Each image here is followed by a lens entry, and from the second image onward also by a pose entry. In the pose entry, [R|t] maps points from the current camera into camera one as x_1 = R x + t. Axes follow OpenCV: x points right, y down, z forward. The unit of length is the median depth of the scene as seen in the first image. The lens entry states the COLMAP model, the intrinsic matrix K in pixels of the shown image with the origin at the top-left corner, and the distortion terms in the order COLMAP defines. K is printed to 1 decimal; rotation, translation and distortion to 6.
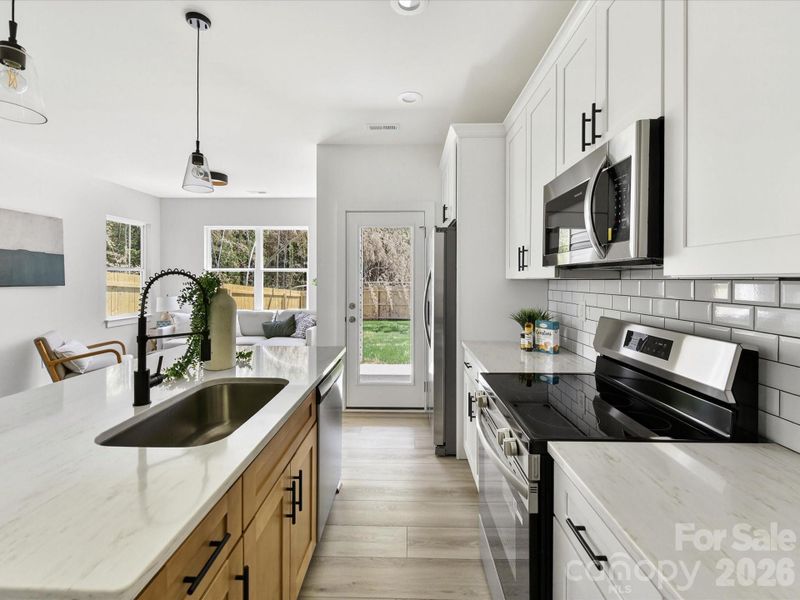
lens RADIAL K [[363.5, 0, 400.5], [0, 363.5, 282.1], [0, 0, 1]] dist [0.002826, -0.004333]
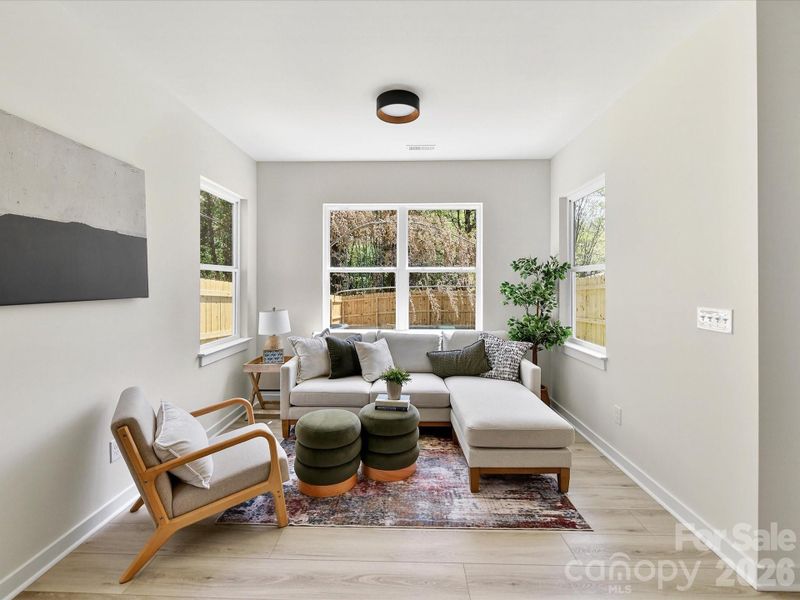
lens RADIAL K [[363.5, 0, 398.8], [0, 363.5, 282.9], [0, 0, 1]] dist [0.002826, -0.004333]
pose [[0.999978, -0.003991, -0.005344, -0.504645], [0.003949, 0.999961, -0.007960, -0.005069], [0.005376, 0.007939, 0.999954, 0.429804]]
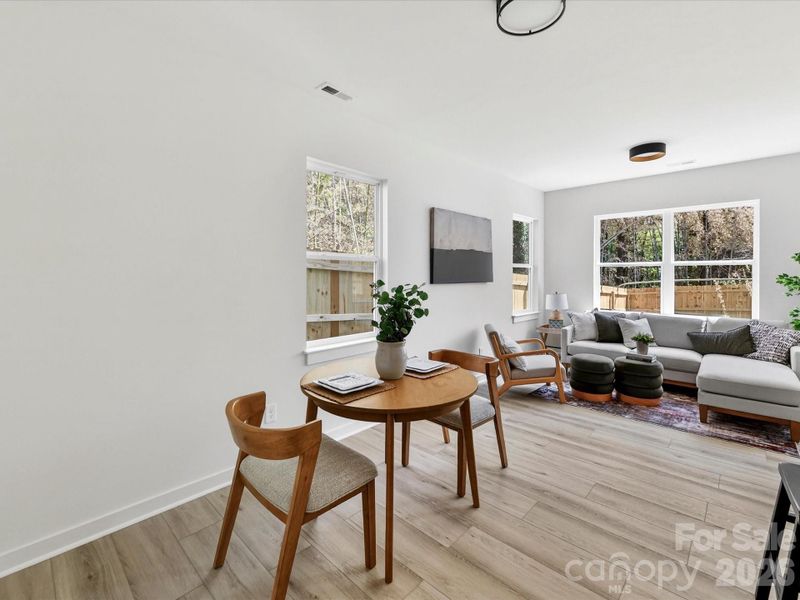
lens RADIAL K [[363.5, 0, 399.4], [0, 363.5, 277.8], [0, 0, 1]] dist [0.002826, -0.004333]
pose [[0.741107, 0.001017, -0.671386, -0.373962], [-0.001614, 0.999999, -0.000266, -0.001779], [0.671385, 0.001281, 0.741108, 0.026498]]
